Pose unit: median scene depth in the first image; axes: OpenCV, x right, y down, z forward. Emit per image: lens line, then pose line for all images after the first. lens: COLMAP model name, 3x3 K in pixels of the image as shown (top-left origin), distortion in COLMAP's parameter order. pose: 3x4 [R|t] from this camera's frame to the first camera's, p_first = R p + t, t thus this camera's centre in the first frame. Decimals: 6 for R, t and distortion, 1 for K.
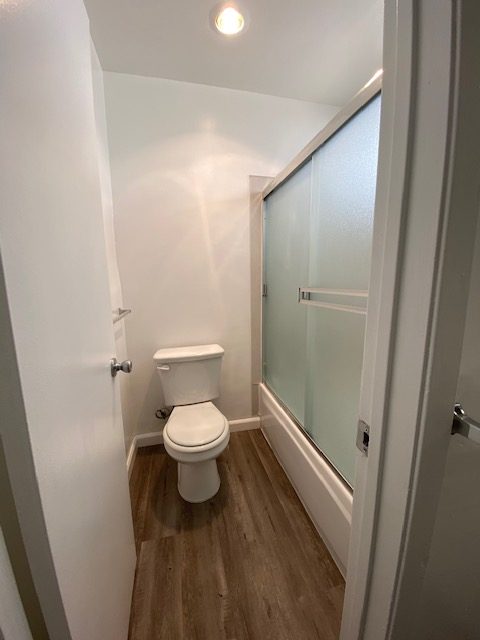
lens RADIAL K [[259.3, 0, 239.9], [0, 259.3, 321.2], [0, 0, 1]] dist [0.023323, -0.020145]
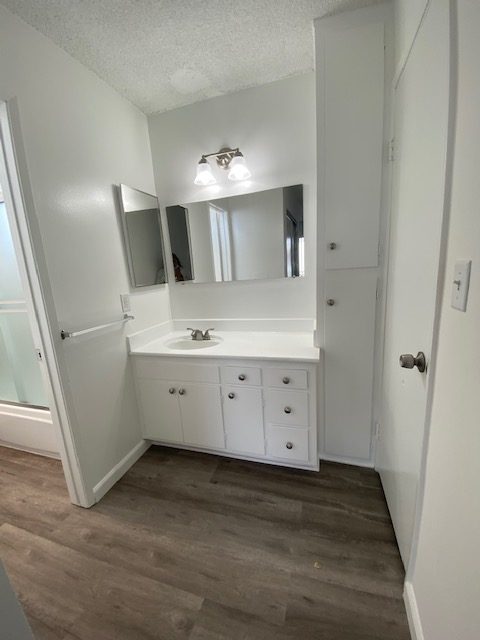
lens RADIAL K [[259.3, 0, 239.9], [0, 259.3, 321.2], [0, 0, 1]] dist [0.023323, -0.020145]
pose [[0.512141, -0.182772, 0.839229, -0.301729], [0.205696, 0.974762, 0.086762, 0.125451], [-0.833907, 0.128192, 0.536811, -0.995862]]
